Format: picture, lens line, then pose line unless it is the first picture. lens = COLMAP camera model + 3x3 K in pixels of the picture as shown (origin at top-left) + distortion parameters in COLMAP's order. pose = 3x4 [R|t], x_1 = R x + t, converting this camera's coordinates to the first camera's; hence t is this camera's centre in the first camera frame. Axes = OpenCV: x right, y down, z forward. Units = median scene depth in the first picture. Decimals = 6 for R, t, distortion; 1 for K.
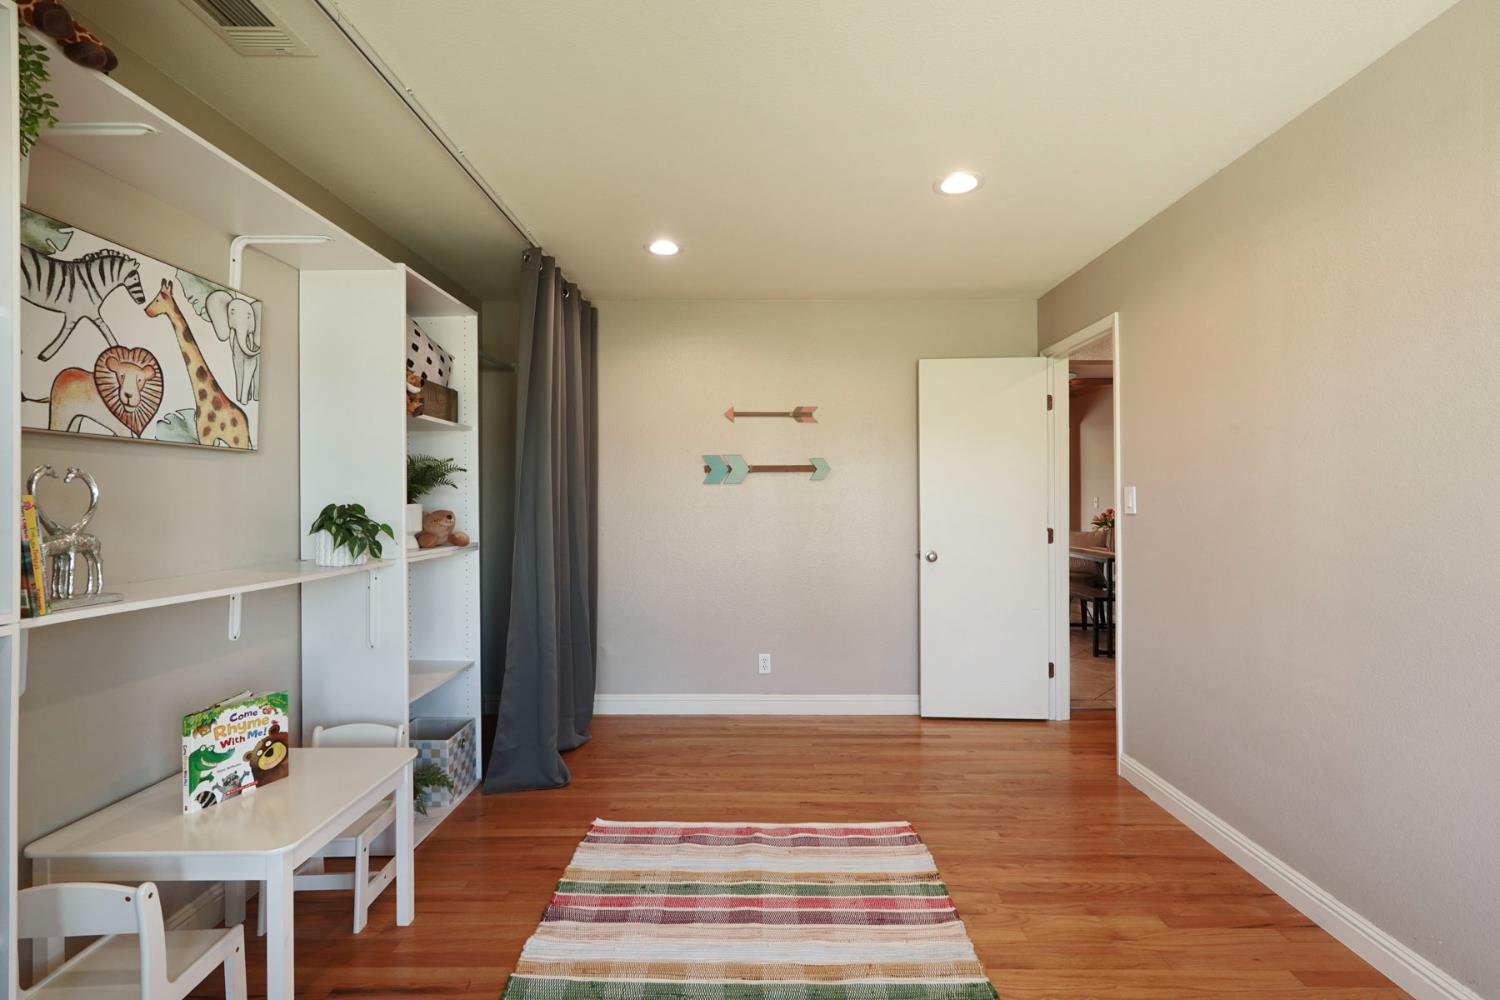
lens RADIAL K [[674.3, 0, 751.7], [0, 674.3, 501.7], [0, 0, 1]] dist [-0.001618, -0.000408]
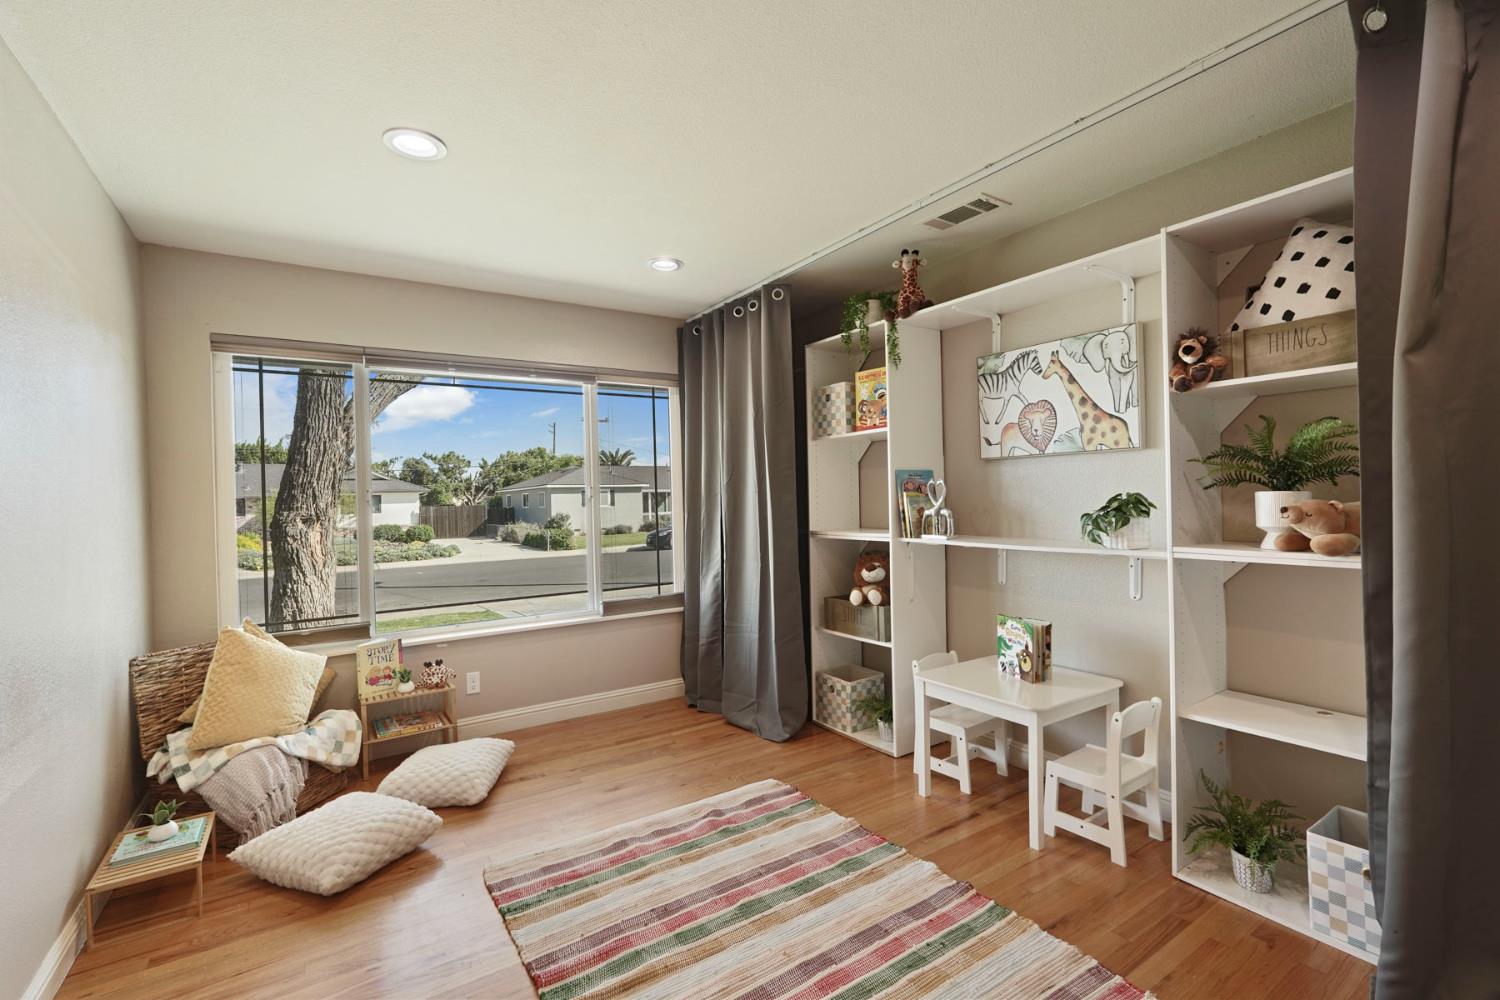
lens RADIAL K [[674.3, 0, 751.7], [0, 674.3, 501.7], [0, 0, 1]] dist [-0.001618, -0.000408]
pose [[-0.830985, 0.028829, -0.555547, 0.596167], [0.026025, 0.999578, 0.012942, -0.014398], [0.555685, -0.003703, -0.831385, 1.869958]]
